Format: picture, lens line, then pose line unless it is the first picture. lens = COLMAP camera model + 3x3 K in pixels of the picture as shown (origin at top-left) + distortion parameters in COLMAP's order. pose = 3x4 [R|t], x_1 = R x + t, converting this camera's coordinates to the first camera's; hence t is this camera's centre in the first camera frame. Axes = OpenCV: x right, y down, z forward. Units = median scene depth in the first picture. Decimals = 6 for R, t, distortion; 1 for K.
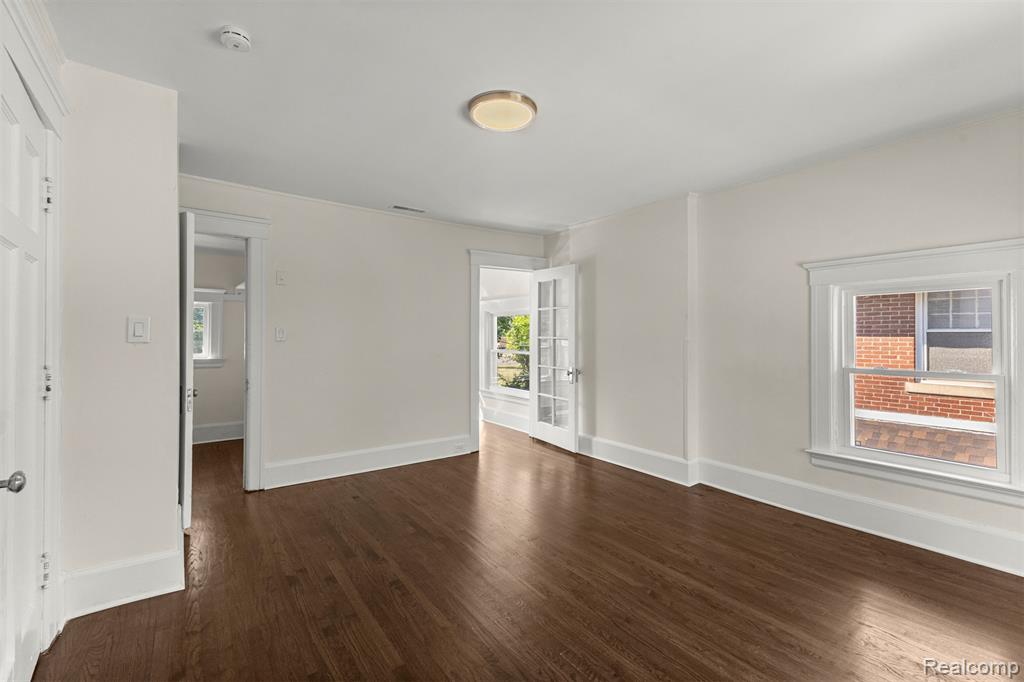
lens RADIAL K [[448.1, 0, 513.5], [0, 448.1, 335.3], [0, 0, 1]] dist [0.013034, -0.001997]
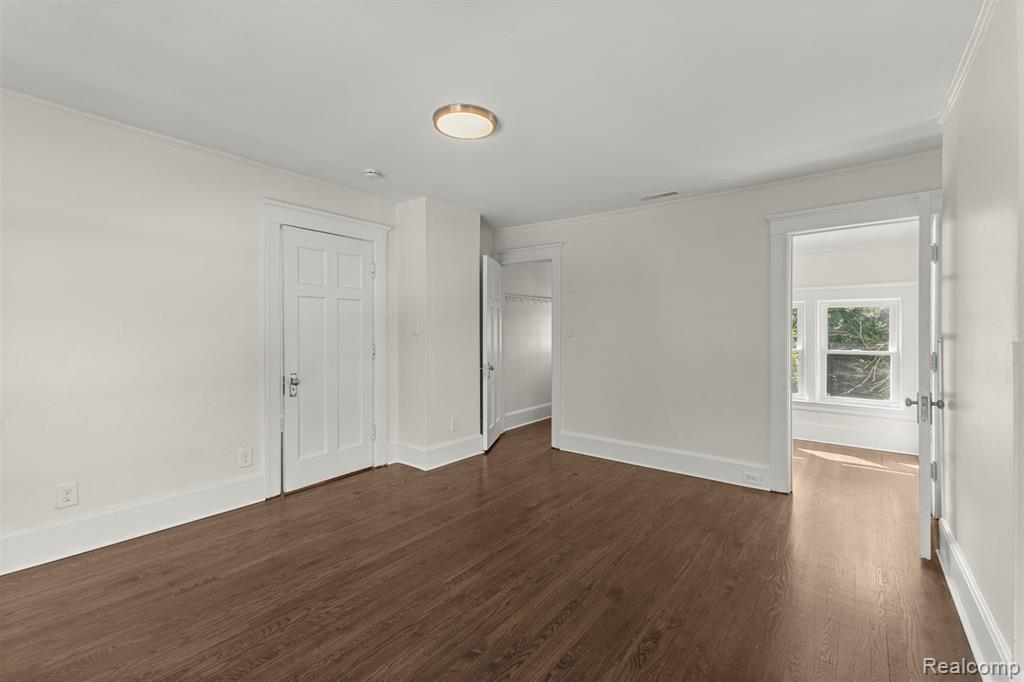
lens RADIAL K [[448.1, 0, 513.6], [0, 448.1, 335.9], [0, 0, 1]] dist [0.013034, -0.001997]
pose [[0.267897, 0.007747, -0.963416, 0.673034], [-0.001336, 0.999970, 0.007670, 0.002639], [0.963447, -0.000768, 0.267899, 0.527056]]
